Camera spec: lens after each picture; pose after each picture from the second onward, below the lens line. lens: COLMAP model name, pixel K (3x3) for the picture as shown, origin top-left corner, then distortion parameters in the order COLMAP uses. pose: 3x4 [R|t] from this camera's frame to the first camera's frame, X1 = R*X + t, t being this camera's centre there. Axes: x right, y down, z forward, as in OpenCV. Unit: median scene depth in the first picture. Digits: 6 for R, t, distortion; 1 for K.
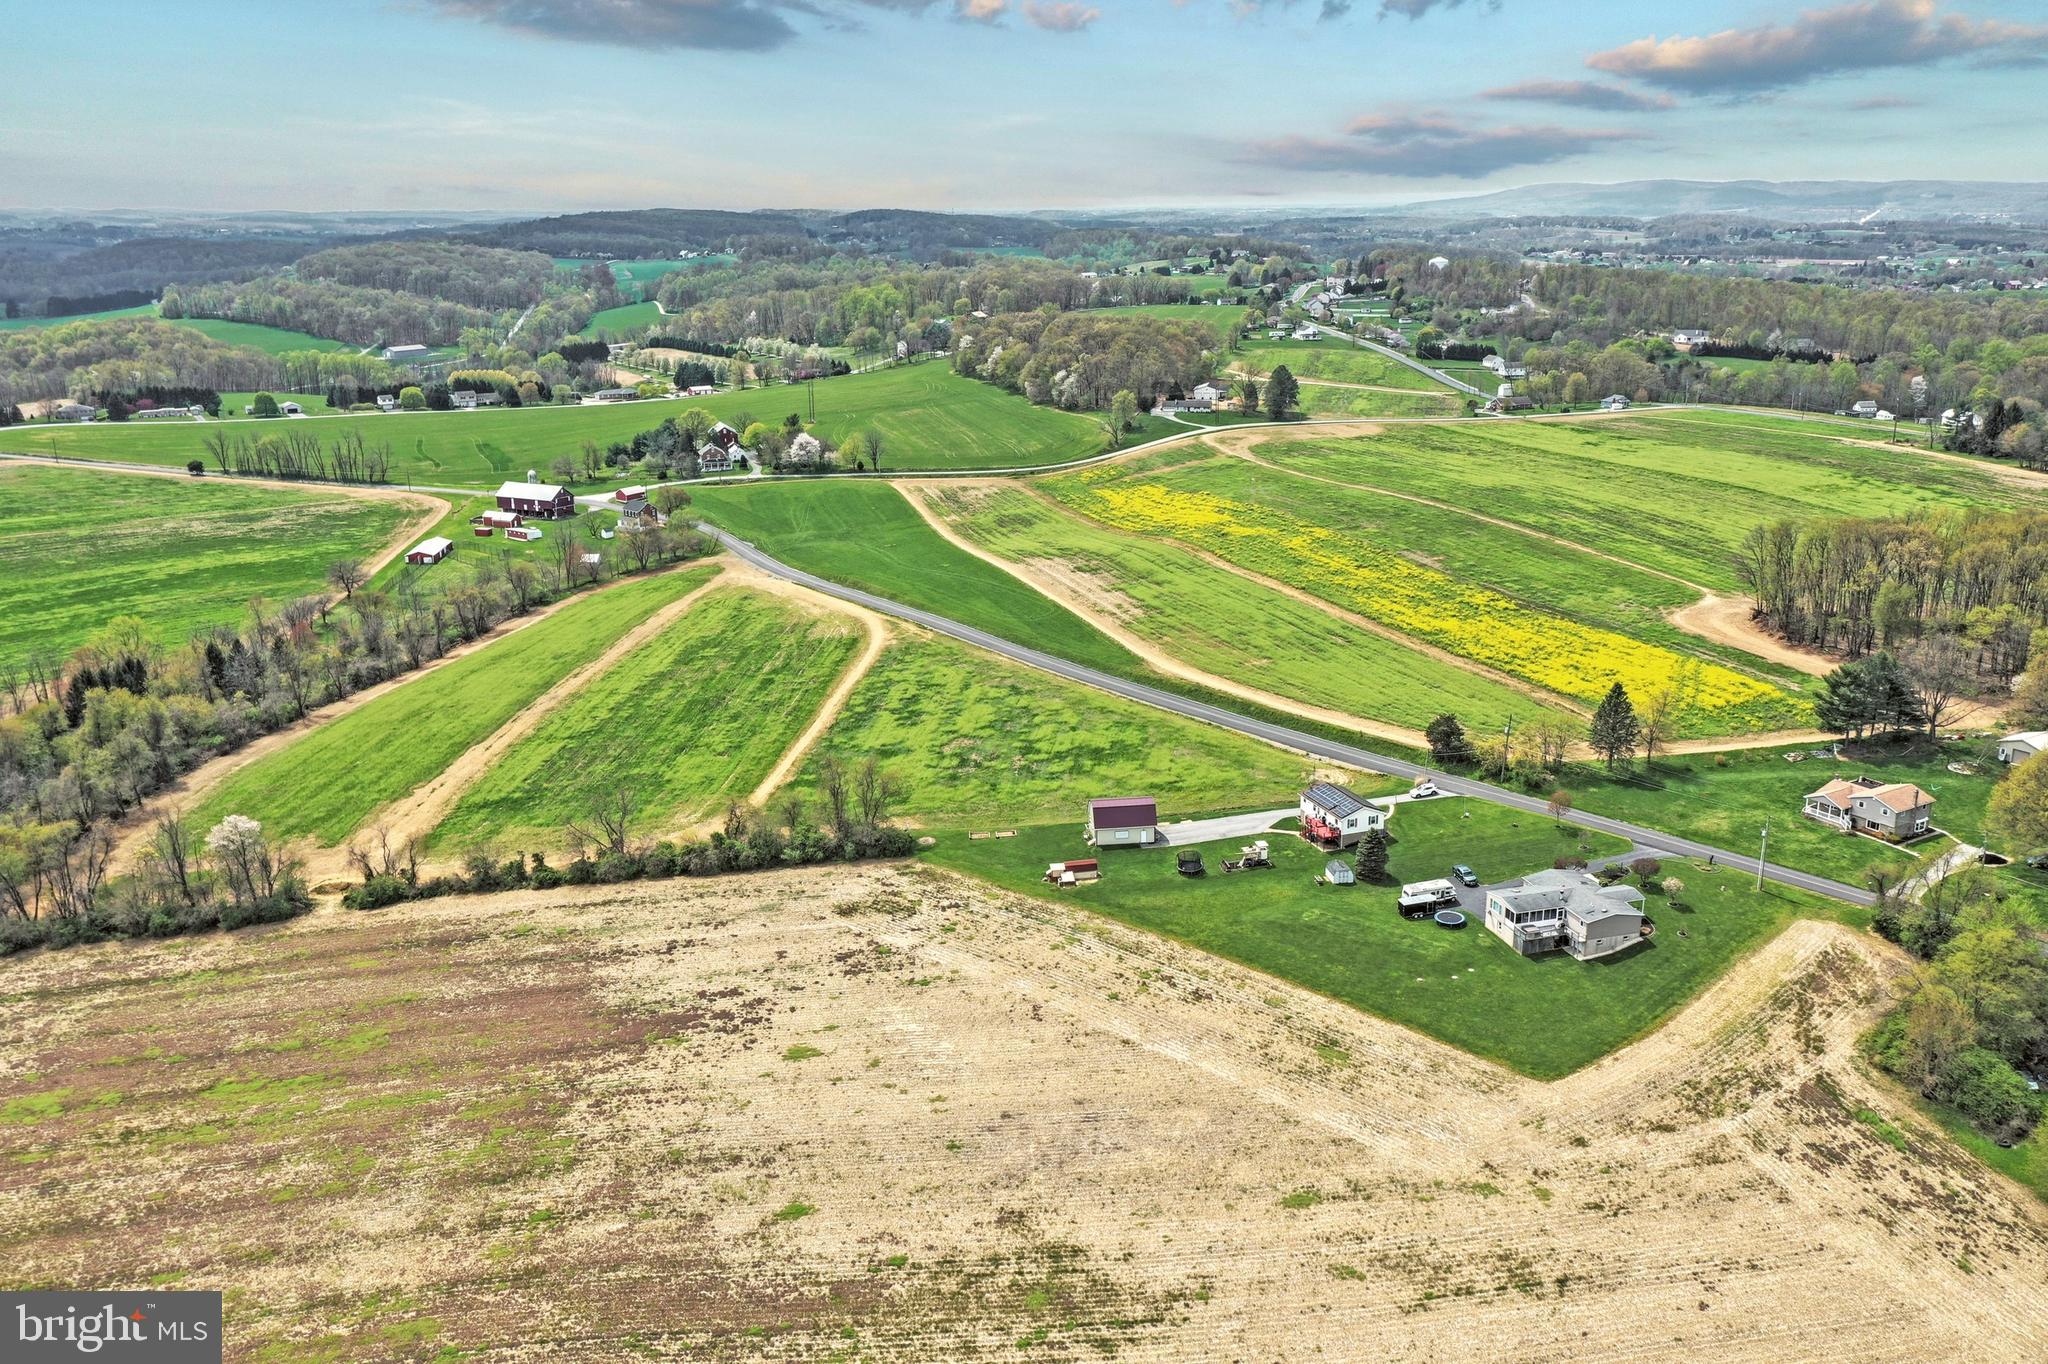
lens RADIAL K [[1610.7, 0, 1025.5], [0, 1610.7, 684.5], [0, 0, 1]] dist [-0.006090, 0.006988]
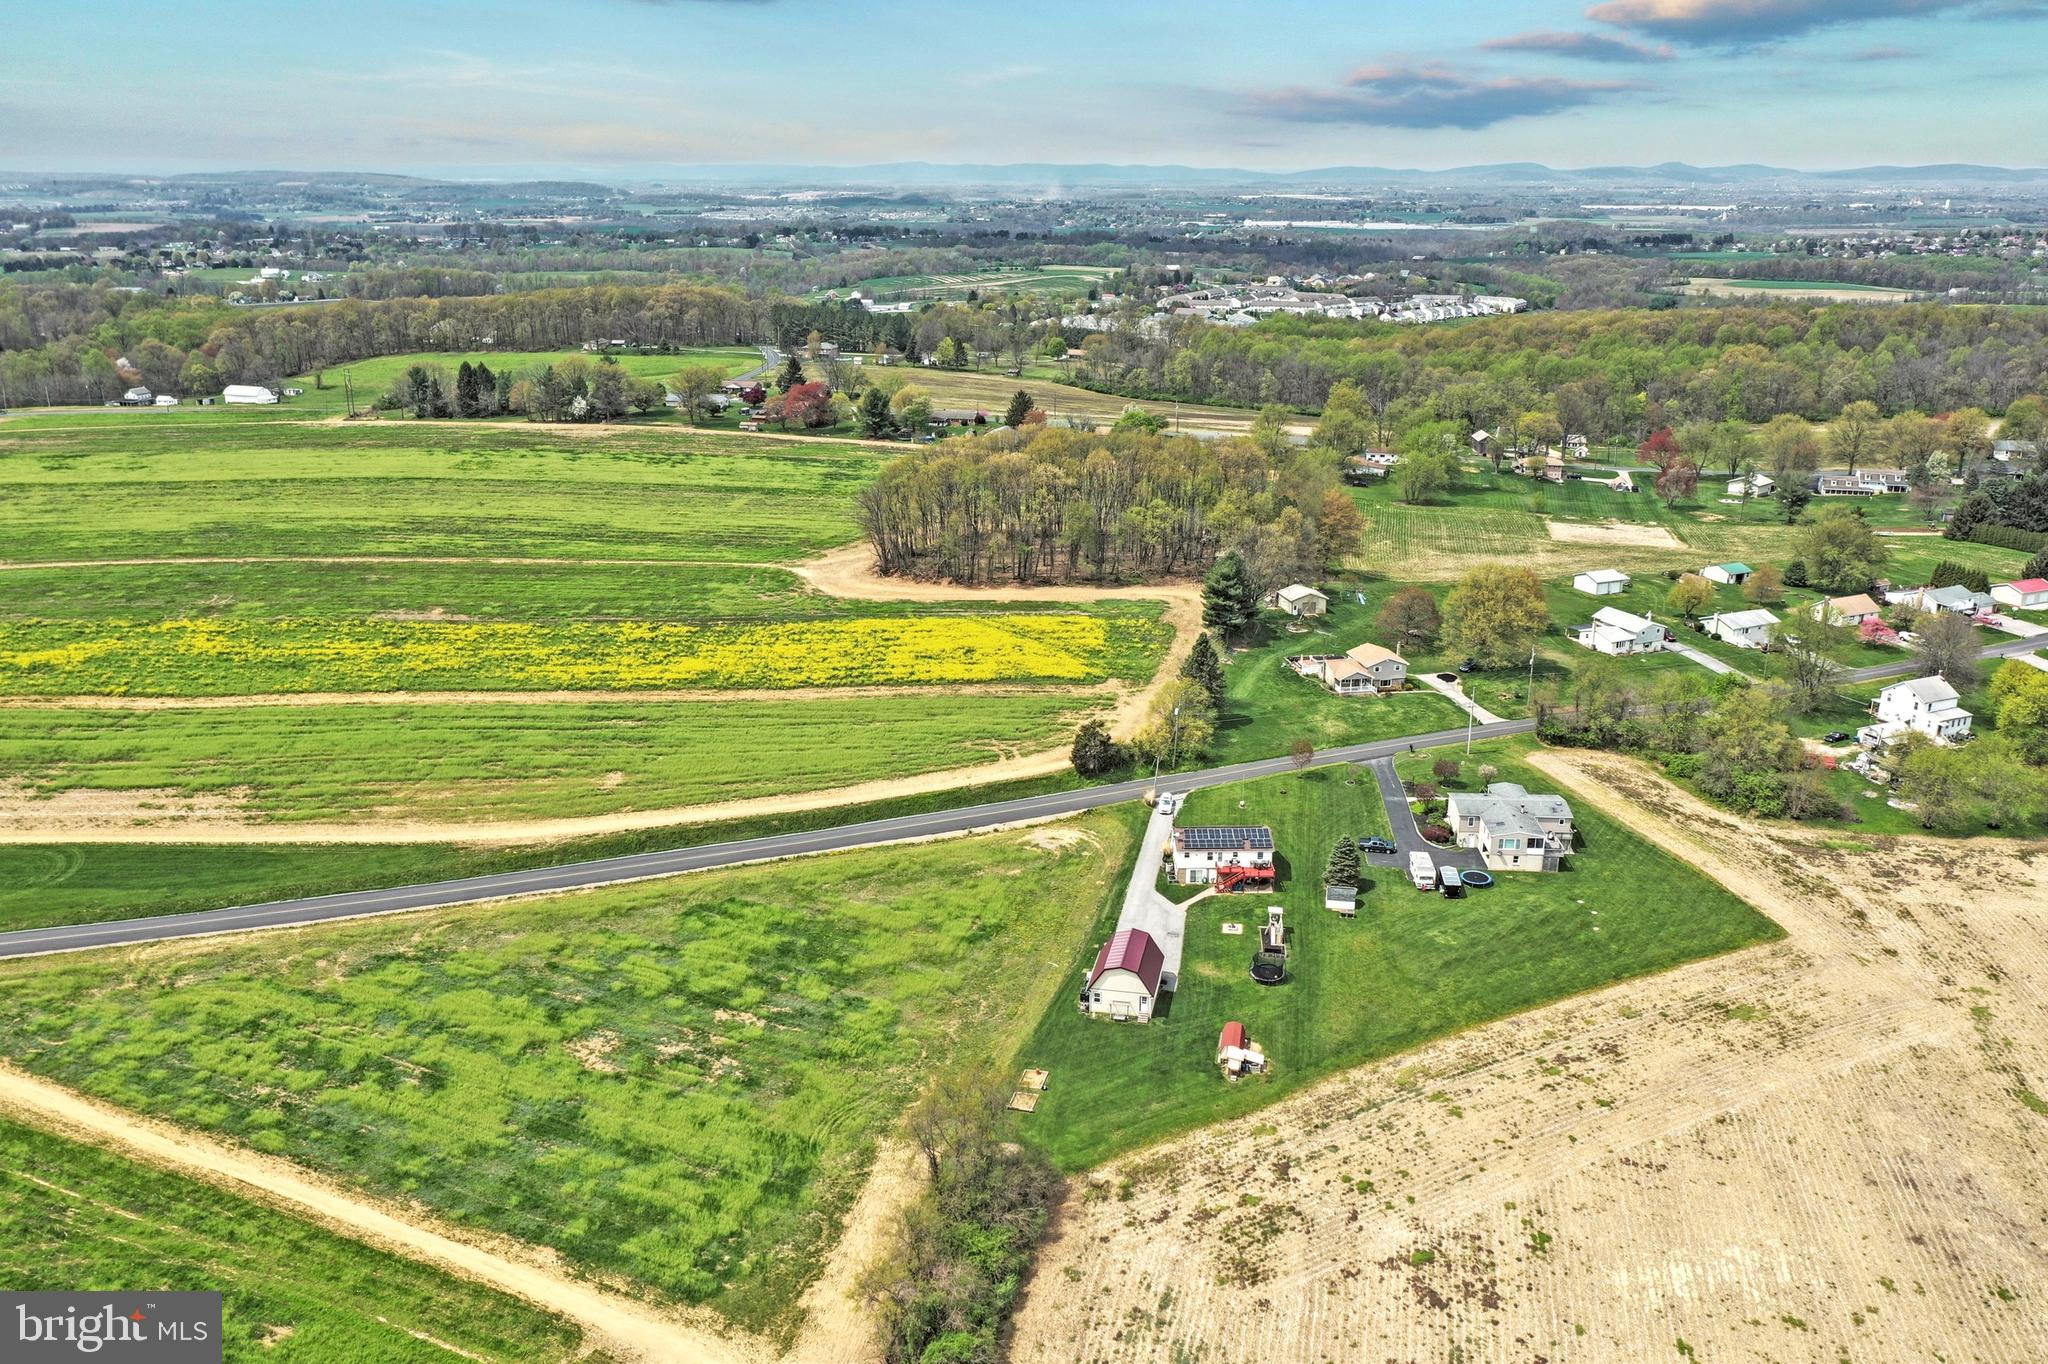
lens RADIAL K [[1610.7, 0, 1024.2], [0, 1610.7, 680.6], [0, 0, 1]] dist [-0.006090, 0.006988]
pose [[0.324018, -0.269319, 0.906906, -0.603246], [0.261109, 0.946847, 0.187892, -0.197744], [-0.909304, 0.175921, 0.377118, 0.780772]]
